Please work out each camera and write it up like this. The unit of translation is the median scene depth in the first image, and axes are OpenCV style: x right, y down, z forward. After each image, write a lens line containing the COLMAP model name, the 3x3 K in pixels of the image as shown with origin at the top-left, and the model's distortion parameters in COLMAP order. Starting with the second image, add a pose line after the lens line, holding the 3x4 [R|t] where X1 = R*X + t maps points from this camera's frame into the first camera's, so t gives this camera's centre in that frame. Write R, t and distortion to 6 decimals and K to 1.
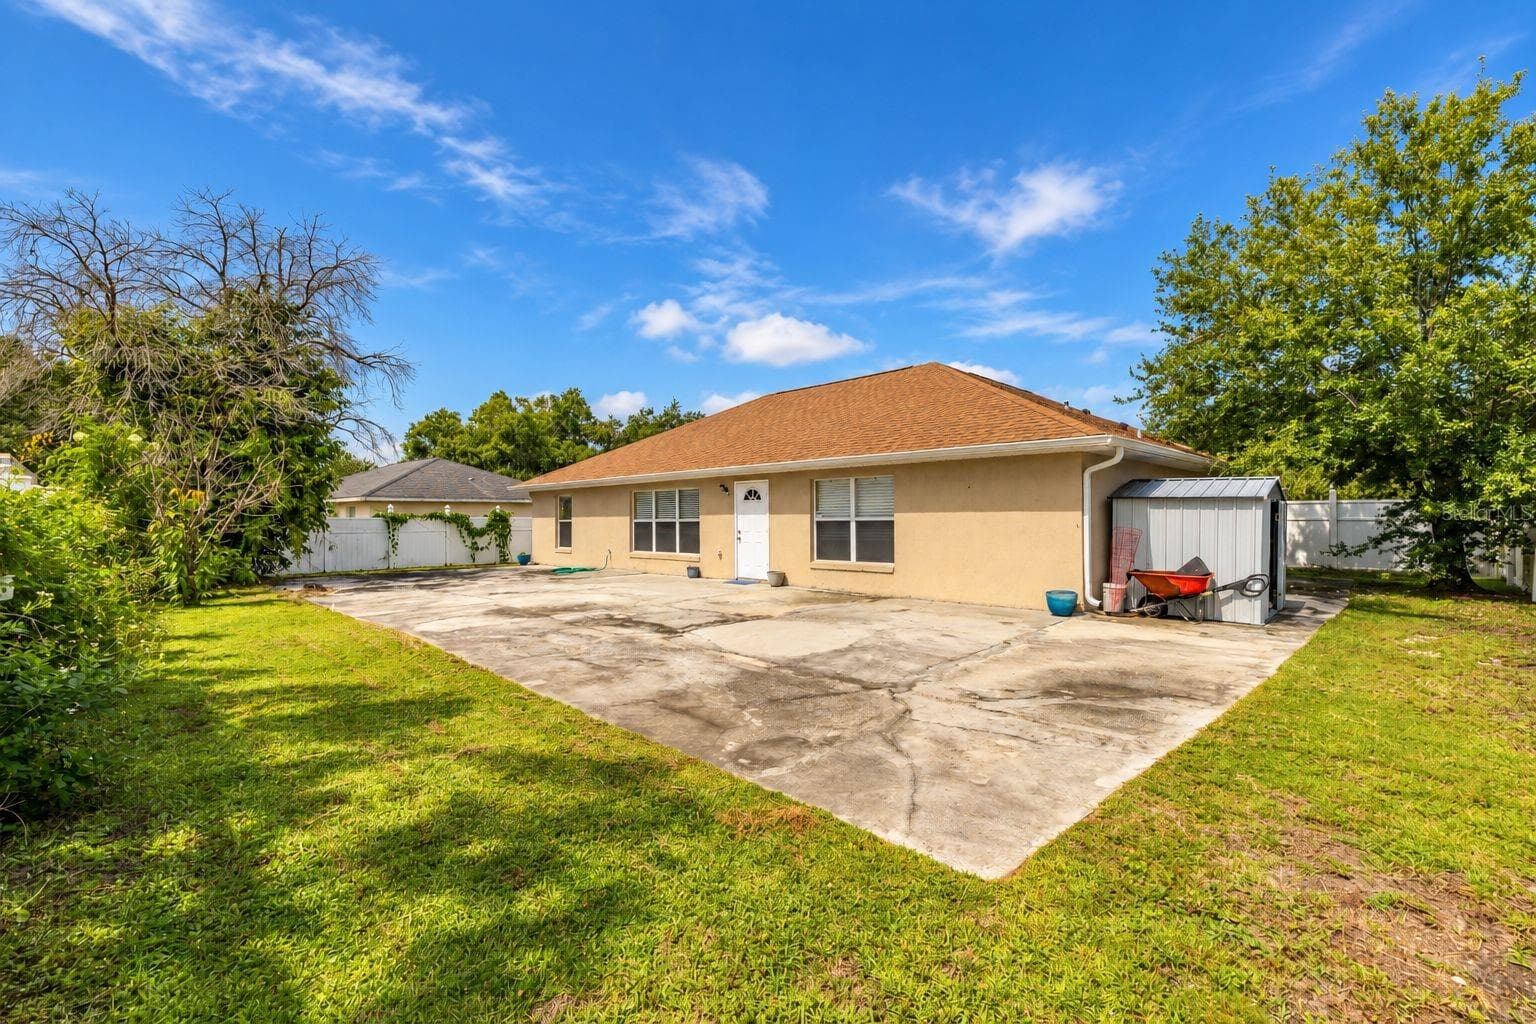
lens RADIAL K [[647.1, 0, 771.1], [0, 647.1, 514.2], [0, 0, 1]] dist [0.001509, 0.000295]
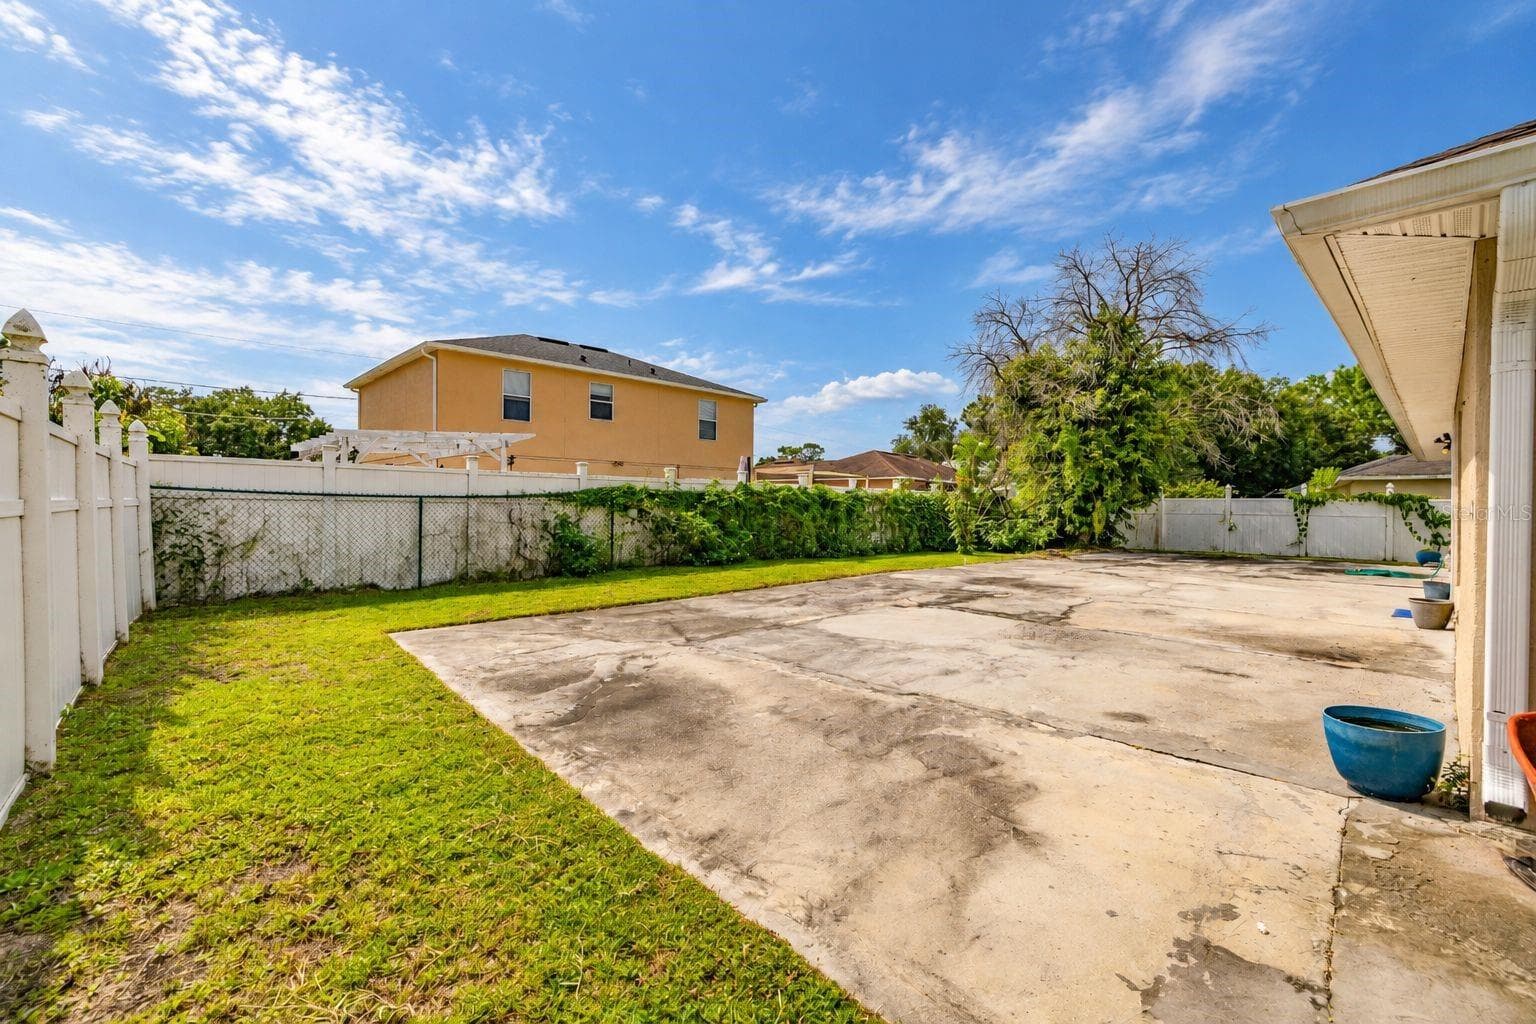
lens RADIAL K [[647.1, 0, 771.1], [0, 647.1, 514.2], [0, 0, 1]] dist [0.001509, 0.000295]
pose [[-0.027879, 0.023463, -0.999336, 0.795584], [-0.002823, 0.999719, 0.023551, 0.015403], [0.999607, 0.003478, -0.027805, 0.732396]]
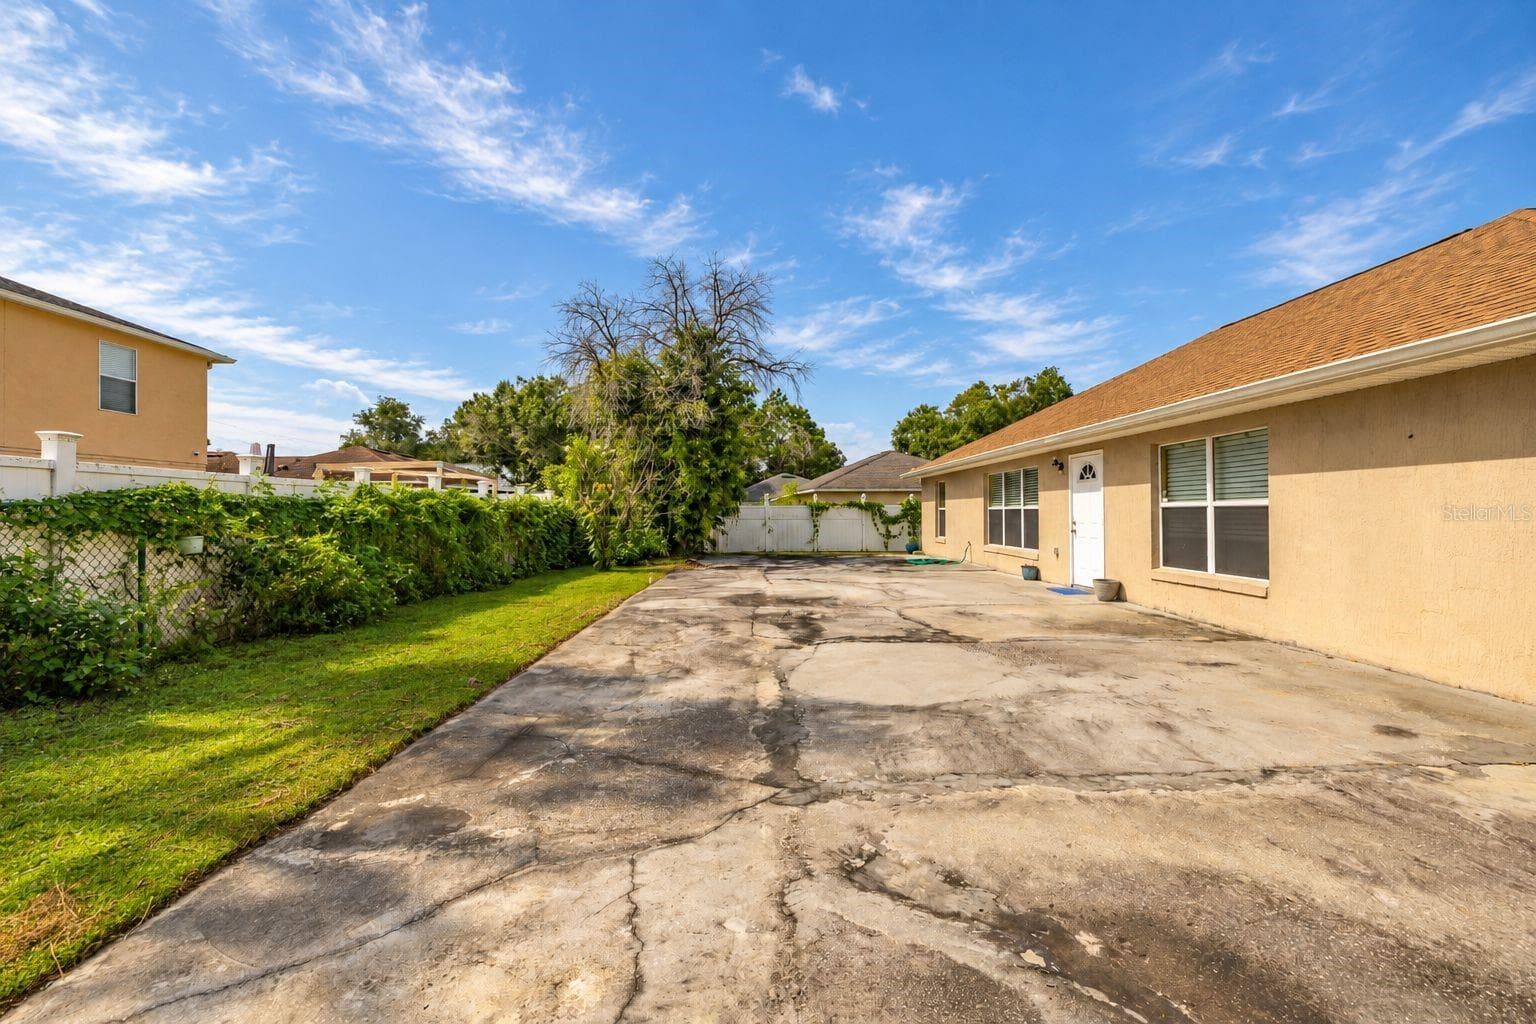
lens RADIAL K [[647.1, 0, 771.1], [0, 647.1, 514.2], [0, 0, 1]] dist [0.001509, 0.000295]
pose [[0.712612, 0.005703, -0.701535, 0.357378], [0.004451, 0.999910, 0.012650, 0.010498], [0.701544, -0.012137, 0.712522, 0.364913]]
